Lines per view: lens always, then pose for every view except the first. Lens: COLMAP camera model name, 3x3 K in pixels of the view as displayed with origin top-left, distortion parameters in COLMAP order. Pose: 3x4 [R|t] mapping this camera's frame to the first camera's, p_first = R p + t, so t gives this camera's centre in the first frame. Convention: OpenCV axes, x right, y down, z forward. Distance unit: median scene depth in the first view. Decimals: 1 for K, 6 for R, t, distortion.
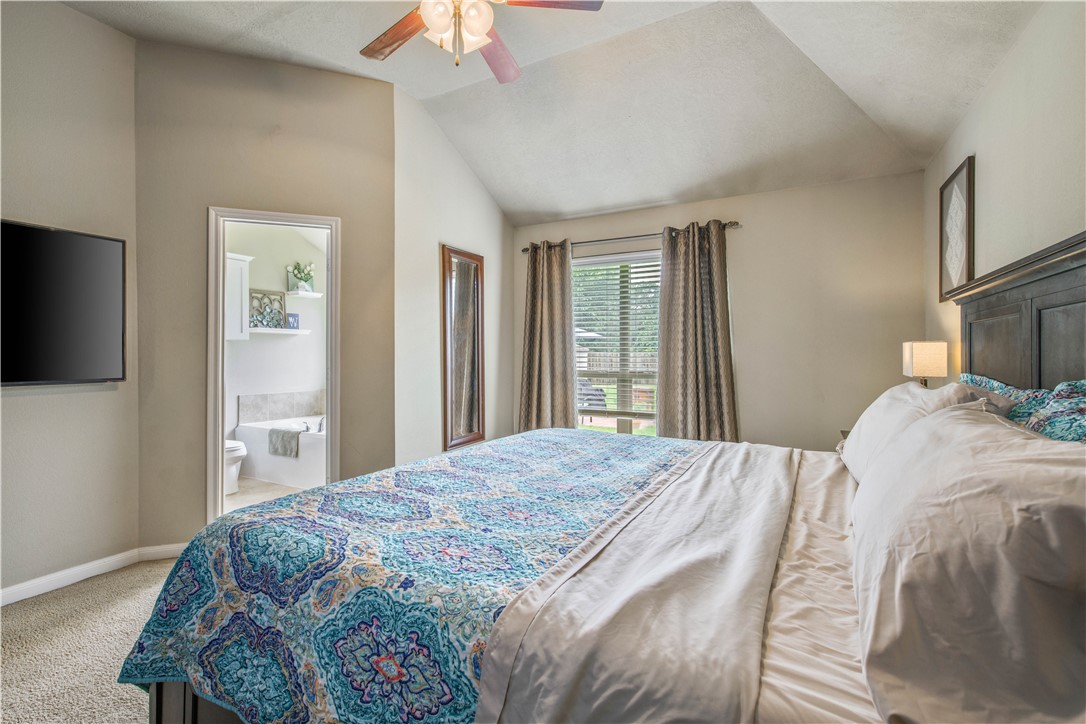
lens RADIAL K [[475.1, 0, 543.0], [0, 475.1, 362.0], [0, 0, 1]] dist [-0.001050, -0.009167]
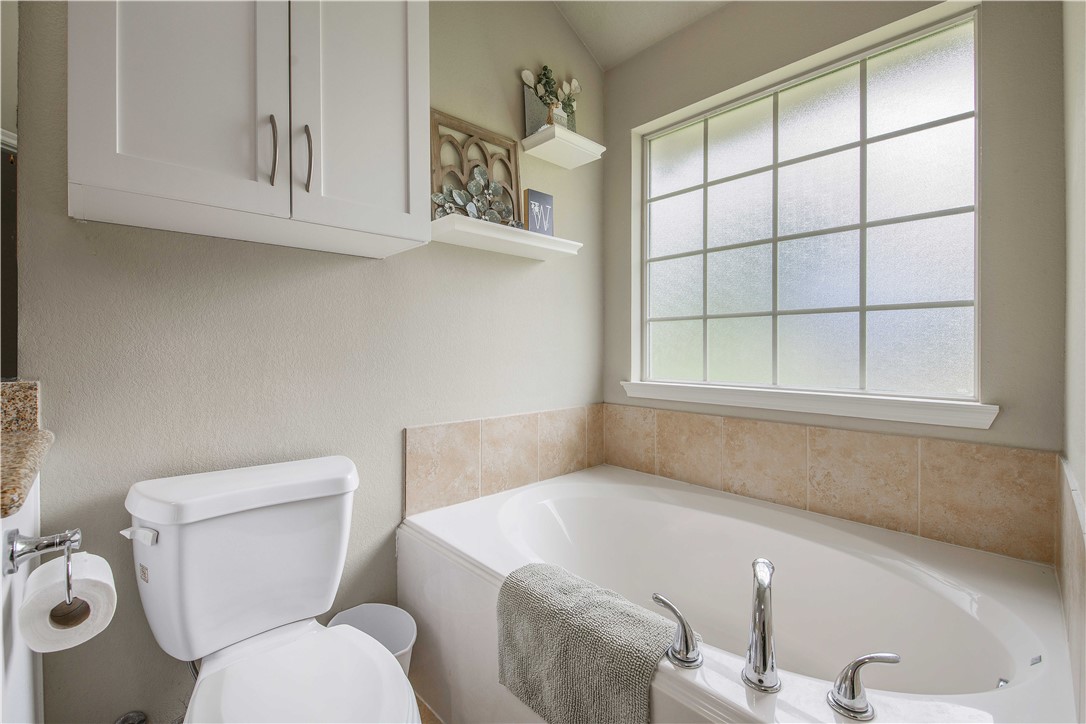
lens RADIAL K [[465.1, 0, 536.0], [0, 465.1, 350.3], [0, 0, 1]] dist [0.000429, -0.007936]
pose [[0.943530, -0.003697, -0.331266, -0.439452], [0.004323, 0.999990, 0.001153, 0.015105], [0.331258, -0.002520, 0.943537, 0.711500]]
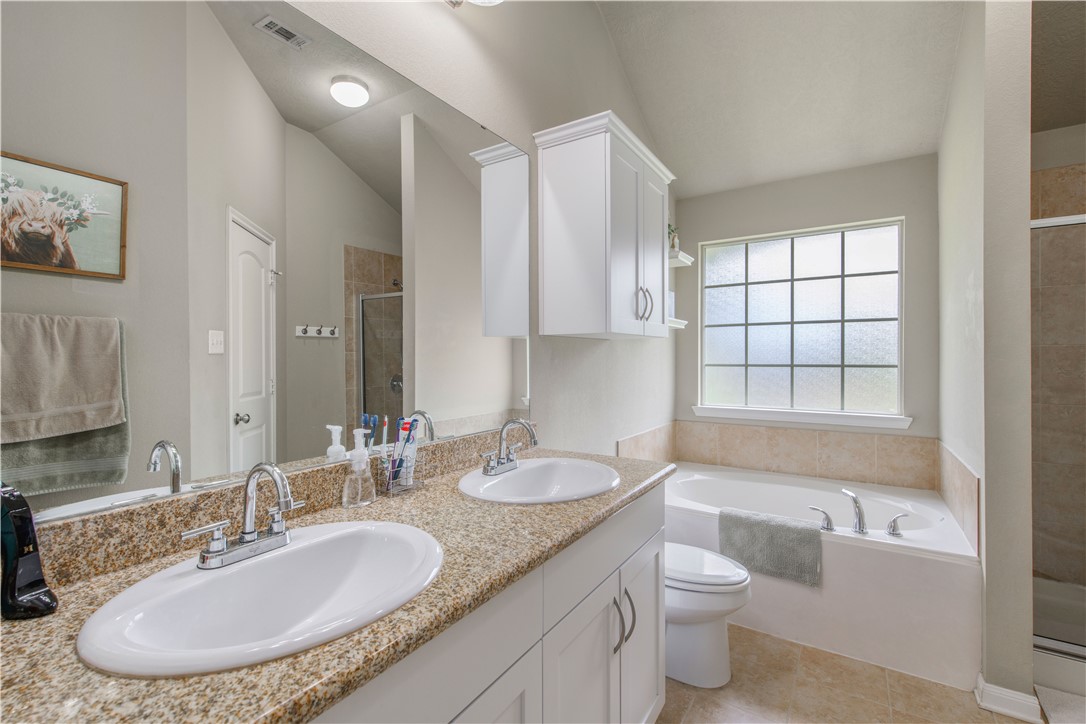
lens RADIAL K [[475.1, 0, 543.0], [0, 475.1, 362.0], [0, 0, 1]] dist [-0.001050, -0.009167]
pose [[0.996059, -0.000801, -0.088690, -0.662606], [0.000402, 0.999990, -0.004508, -0.015366], [0.088693, 0.004454, 0.996049, 0.449341]]
